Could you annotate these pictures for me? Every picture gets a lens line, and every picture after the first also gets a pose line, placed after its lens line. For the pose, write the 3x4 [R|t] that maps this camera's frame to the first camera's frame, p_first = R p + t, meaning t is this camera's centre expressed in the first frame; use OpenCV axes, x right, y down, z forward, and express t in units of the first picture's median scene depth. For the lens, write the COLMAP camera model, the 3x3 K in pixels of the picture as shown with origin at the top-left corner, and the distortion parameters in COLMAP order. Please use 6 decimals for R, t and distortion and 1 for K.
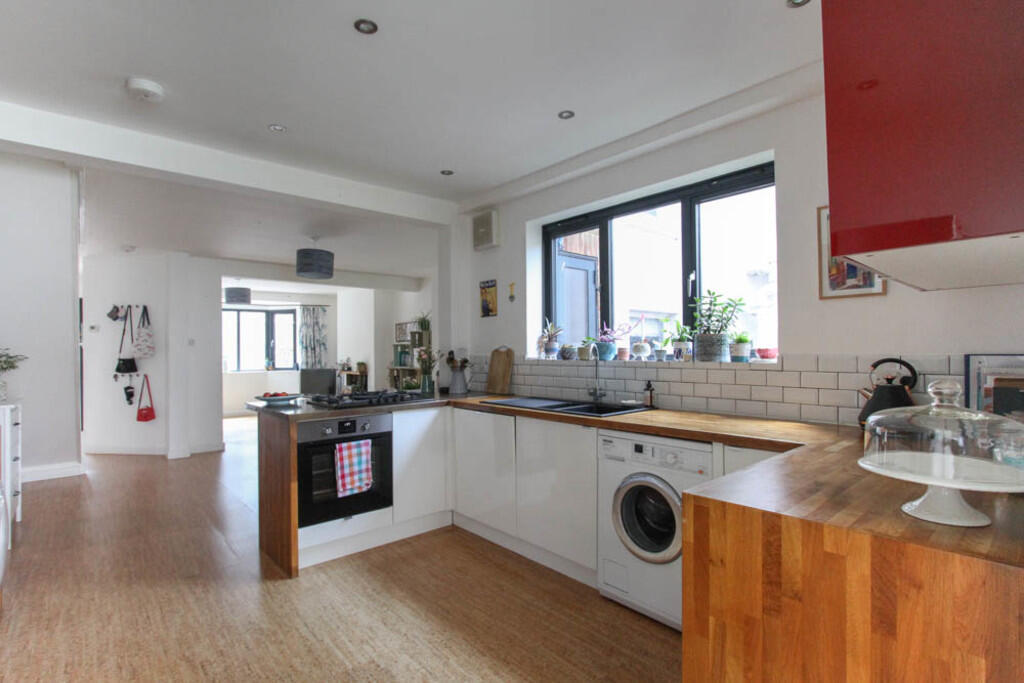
lens RADIAL K [[499.5, 0, 502.2], [0, 499.5, 341.7], [0, 0, 1]] dist [-0.003377, 0.000062]
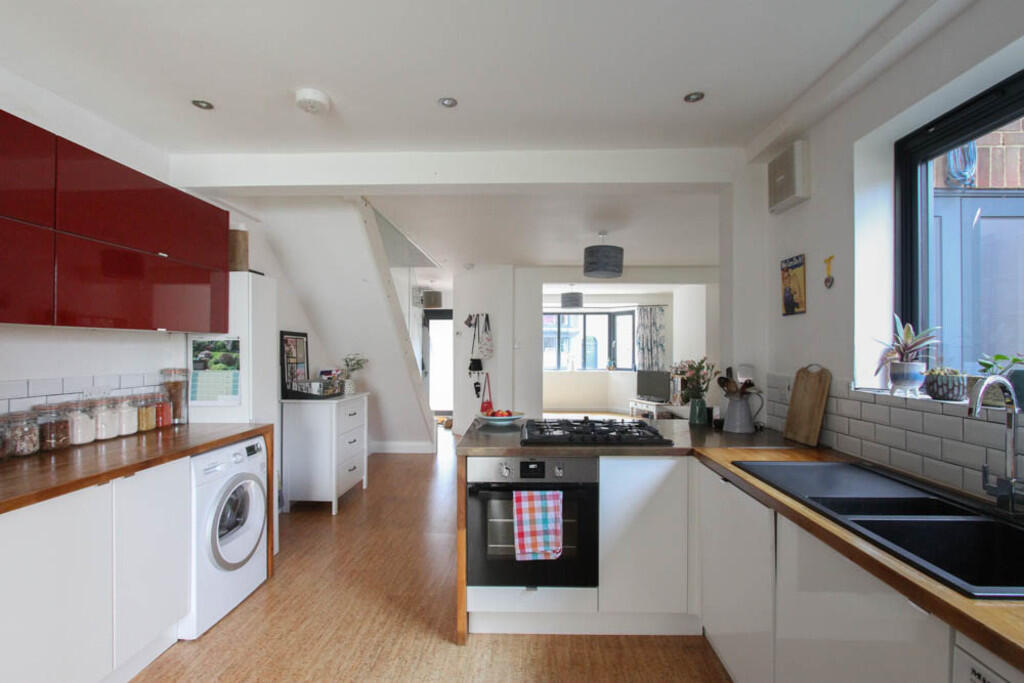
lens RADIAL K [[474.2, 0, 507.9], [0, 474.2, 346.0], [0, 0, 1]] dist [-0.015592, 0.000863]
pose [[0.737805, 0.008034, -0.674966, 0.110202], [0.002778, 0.999885, 0.014937, -0.021388], [0.675009, -0.012895, 0.737697, 0.330079]]
